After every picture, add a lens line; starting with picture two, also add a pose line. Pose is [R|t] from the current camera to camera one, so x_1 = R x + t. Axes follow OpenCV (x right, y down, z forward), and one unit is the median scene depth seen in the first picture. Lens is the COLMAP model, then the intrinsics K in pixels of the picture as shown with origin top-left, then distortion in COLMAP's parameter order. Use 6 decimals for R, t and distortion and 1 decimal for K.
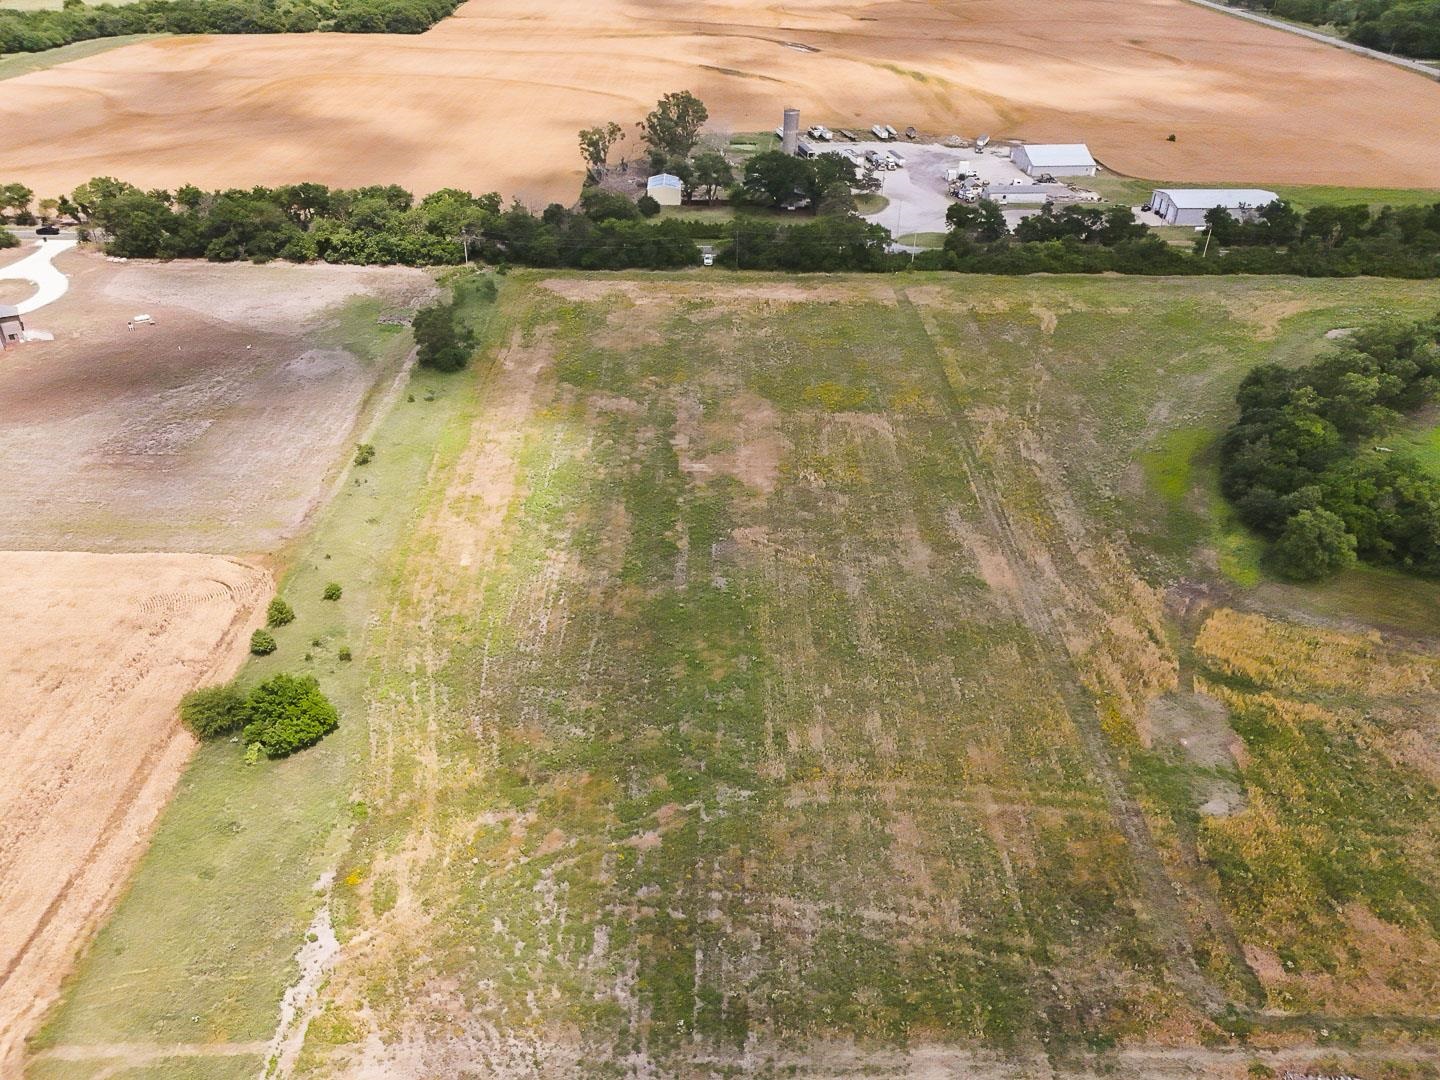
lens RADIAL K [[1053.7, 0, 723.5], [0, 1053.7, 546.2], [0, 0, 1]] dist [0.068752, -0.059168]
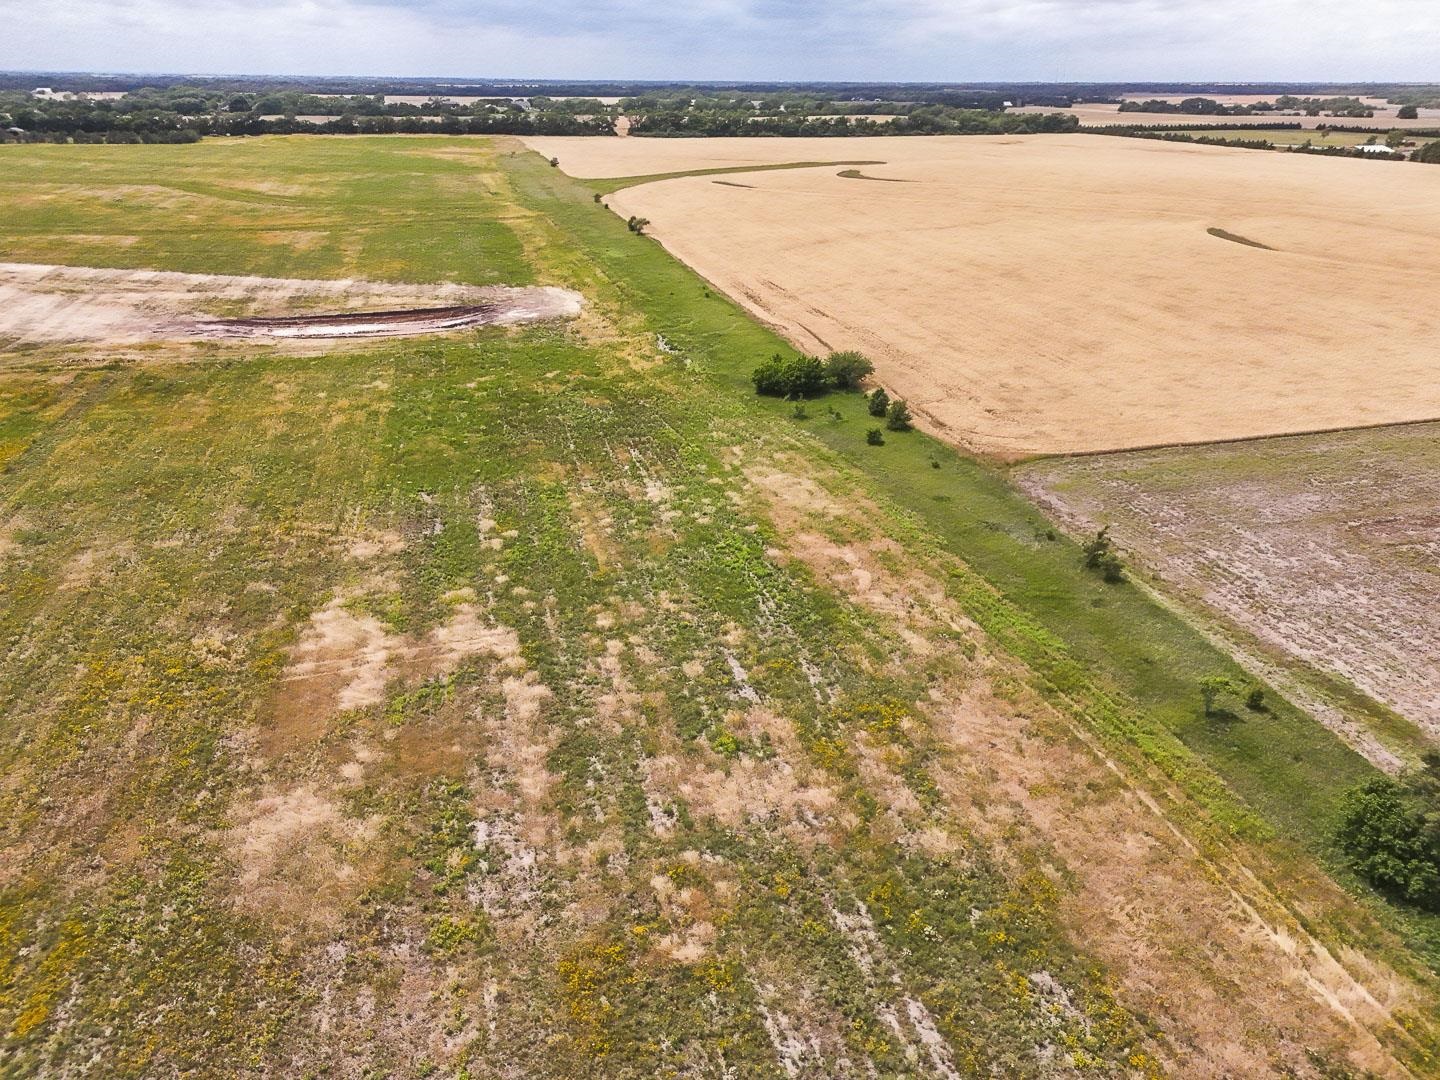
lens RADIAL K [[1053.7, 0, 727.9], [0, 1053.7, 538.6], [0, 0, 1]] dist [0.068752, -0.059168]
pose [[-0.969925, 0.074886, -0.231597, -0.035970], [-0.153396, 0.550701, 0.820486, -0.650380], [0.188984, 0.831336, -0.522652, 1.585747]]
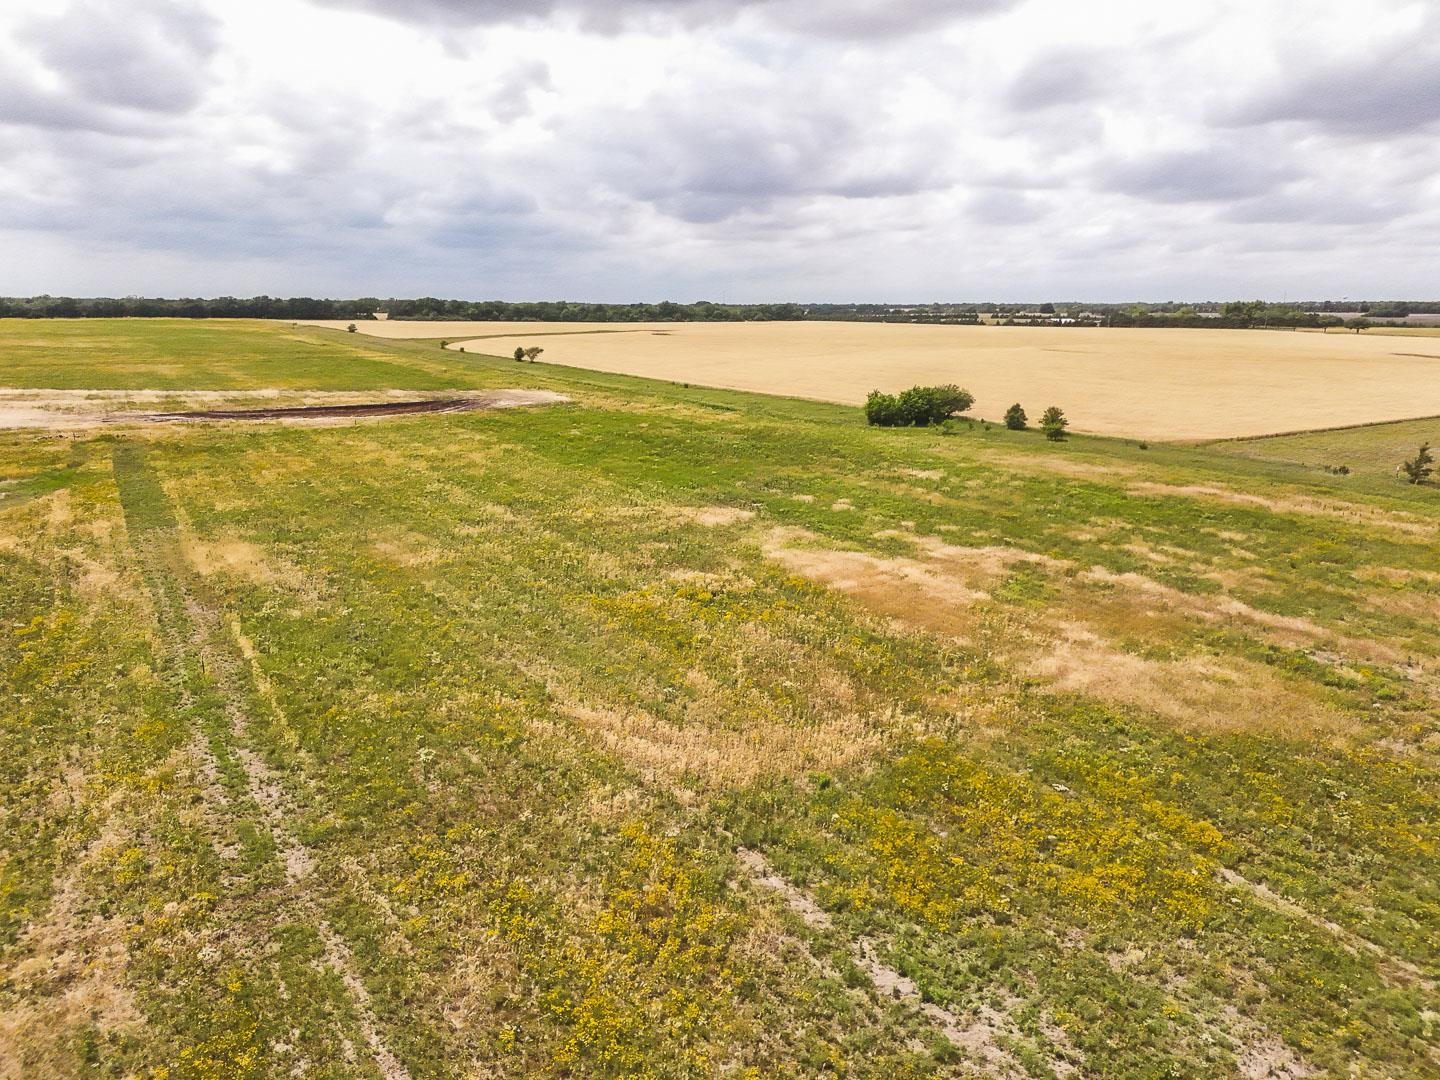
lens RADIAL K [[1053.7, 0, 723.3], [0, 1053.7, 541.2], [0, 0, 1]] dist [0.068752, -0.059168]
pose [[-0.863384, 0.093052, -0.495893, 0.338684], [-0.292722, 0.708147, 0.642528, -0.401477], [0.410954, 0.699907, -0.584164, 1.537771]]
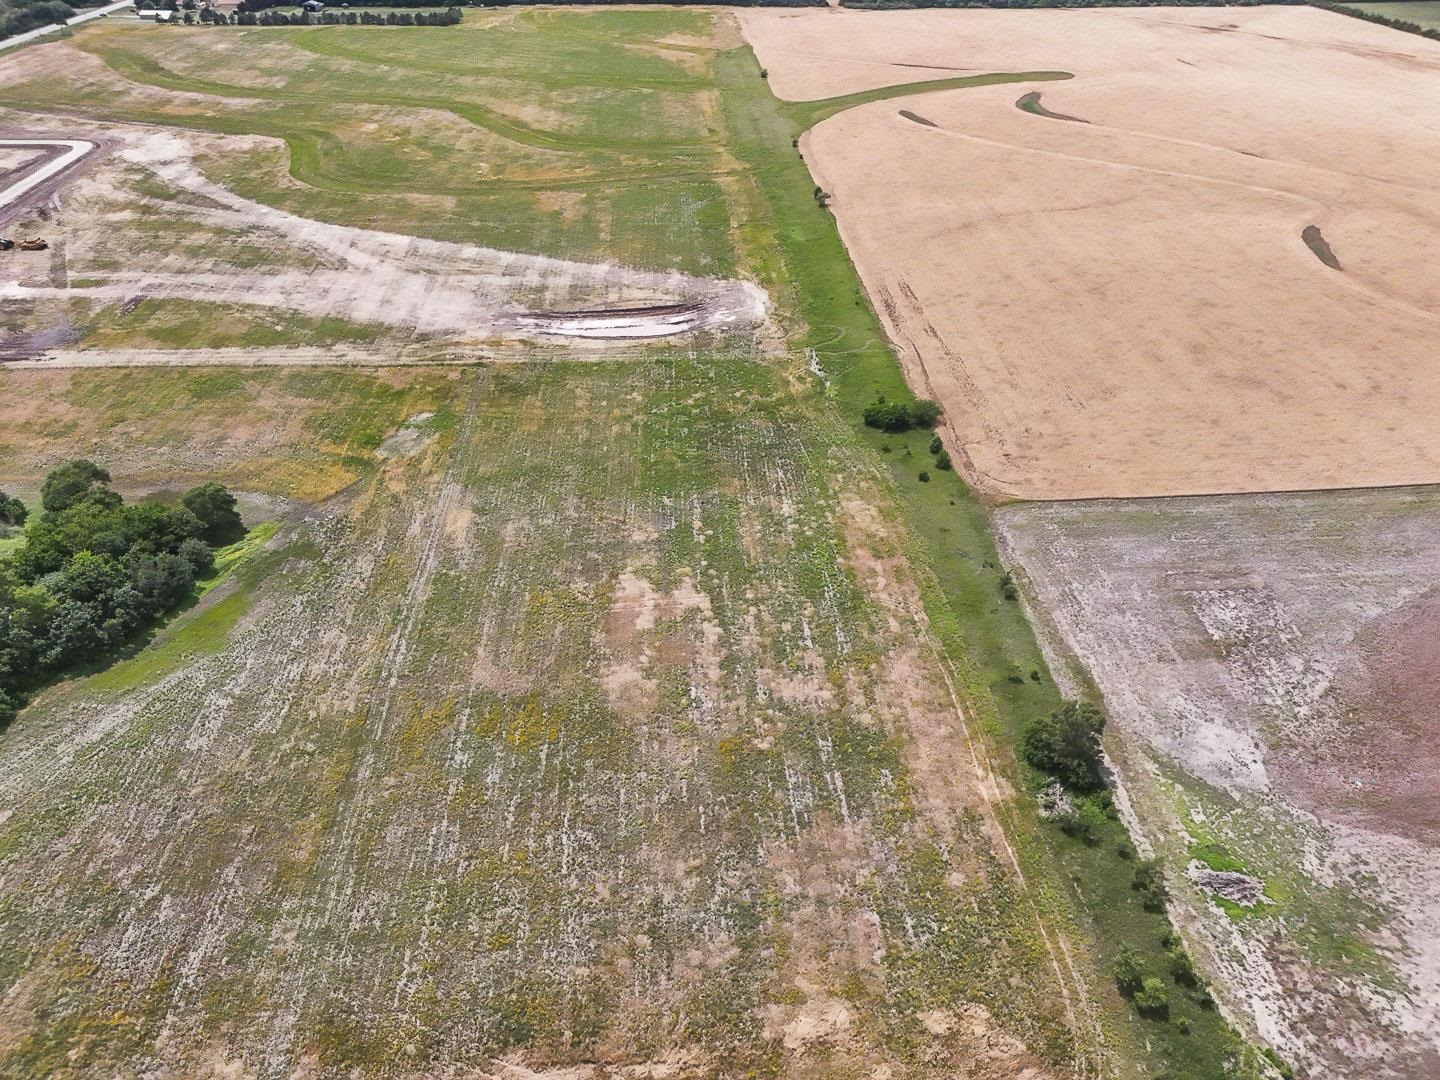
lens RADIAL K [[1053.7, 0, 729.5], [0, 1053.7, 540.5], [0, 0, 1]] dist [0.068752, -0.059168]
pose [[-0.998059, 0.008440, -0.061706, 0.001630], [-0.053718, 0.384677, 0.921487, -1.352829], [0.031514, 0.923013, -0.383477, 1.731830]]
